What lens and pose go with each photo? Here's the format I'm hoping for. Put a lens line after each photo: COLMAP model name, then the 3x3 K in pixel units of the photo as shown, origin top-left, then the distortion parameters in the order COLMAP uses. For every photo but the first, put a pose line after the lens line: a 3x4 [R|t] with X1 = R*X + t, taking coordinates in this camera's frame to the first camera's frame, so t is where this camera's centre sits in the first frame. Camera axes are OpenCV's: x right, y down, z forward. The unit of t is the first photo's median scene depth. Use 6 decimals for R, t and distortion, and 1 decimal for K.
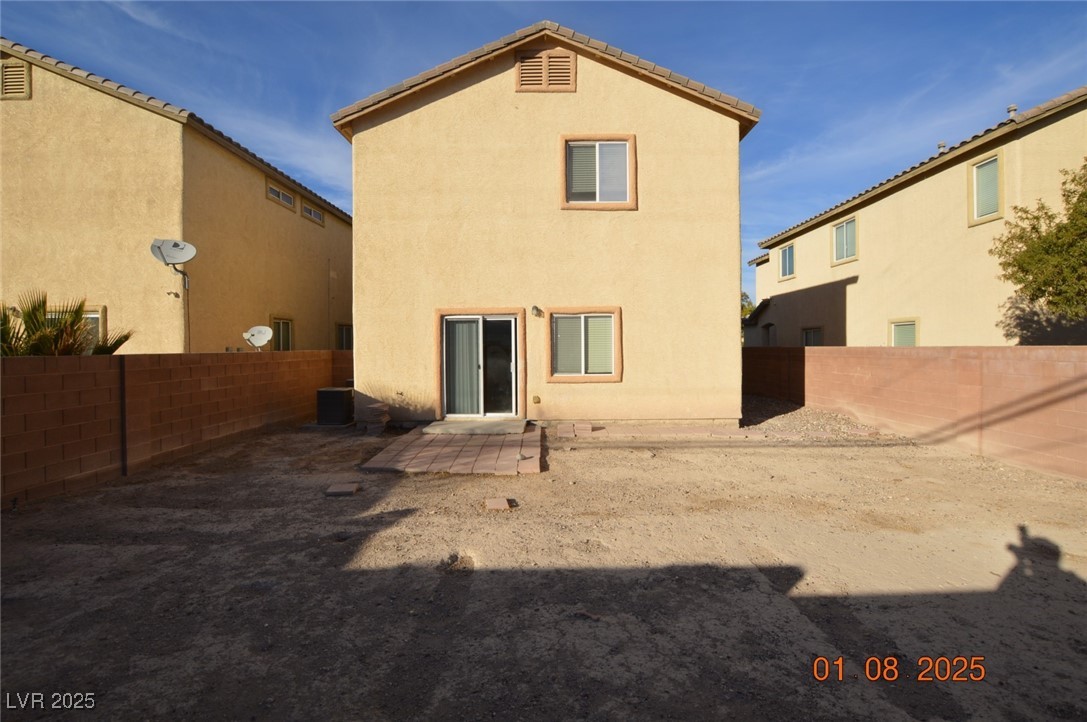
lens RADIAL K [[484.8, 0, 547.9], [0, 484.8, 352.9], [0, 0, 1]] dist [-0.036434, 0.005353]
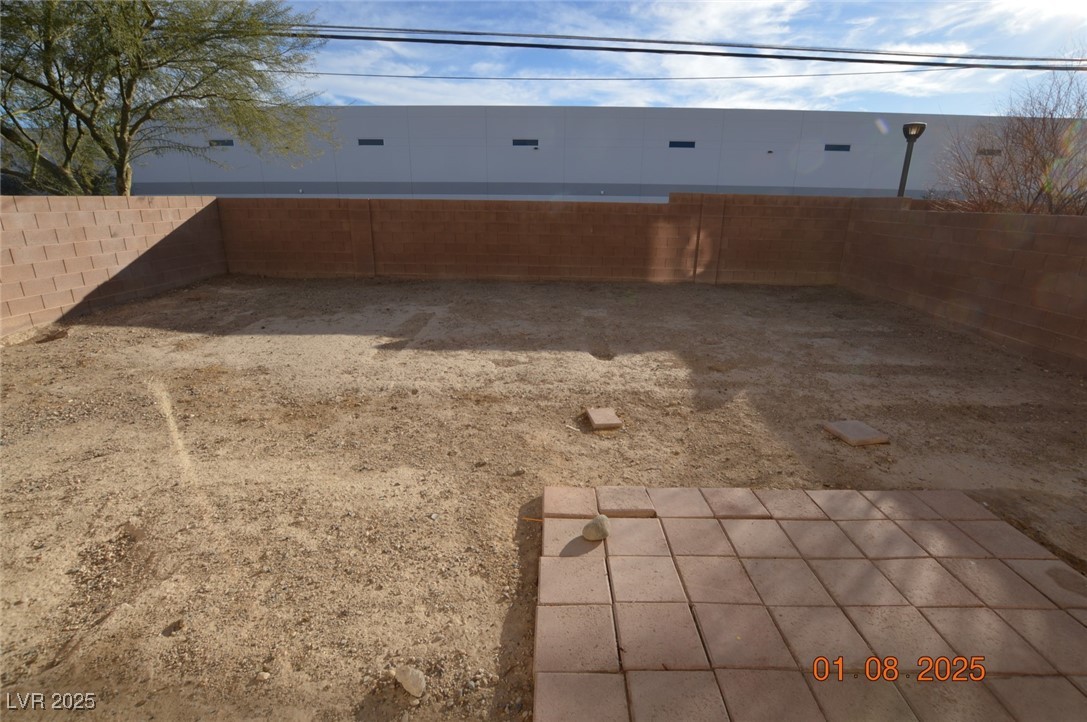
lens RADIAL K [[488.7, 0, 549.0], [0, 488.7, 349.3], [0, 0, 1]] dist [-0.031269, 0.000428]
pose [[-0.999689, -0.014953, 0.019944, -0.038919], [-0.008189, 0.952694, 0.303822, -0.014268], [-0.023544, 0.303564, -0.952520, 1.855242]]
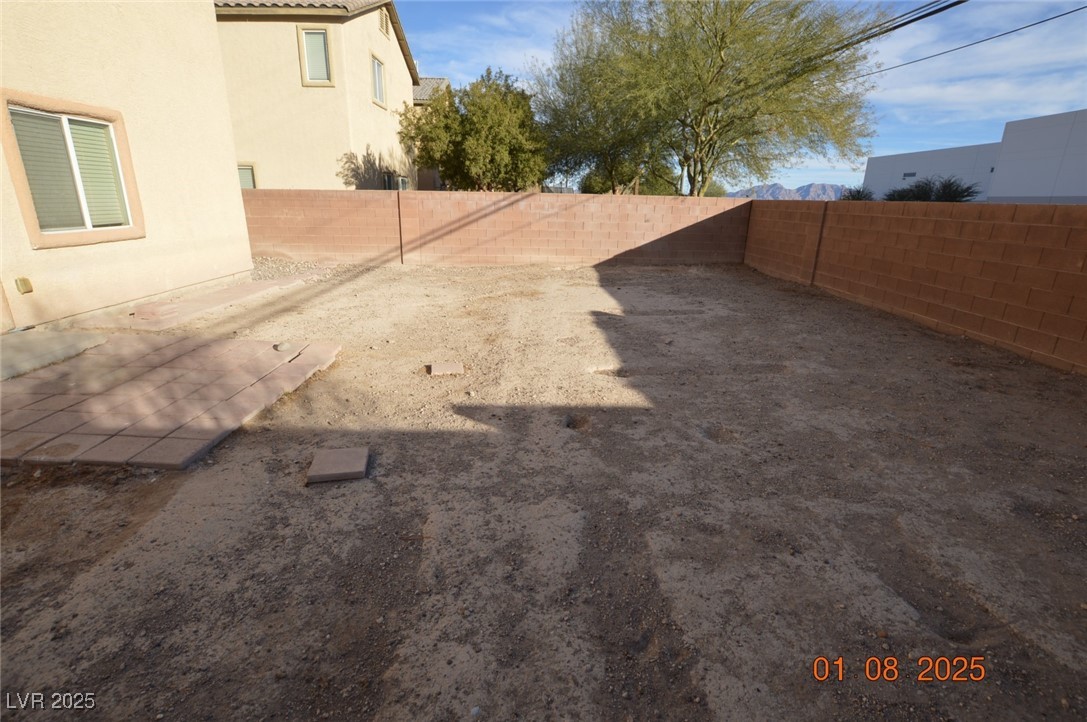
lens RADIAL K [[484.8, 0, 547.9], [0, 484.8, 352.9], [0, 0, 1]] dist [-0.036434, 0.005353]
pose [[-0.034557, -0.296717, 0.954340, -1.025251], [-0.009284, 0.954965, 0.296575, 0.029072], [-0.999360, 0.001389, -0.035755, 0.938555]]
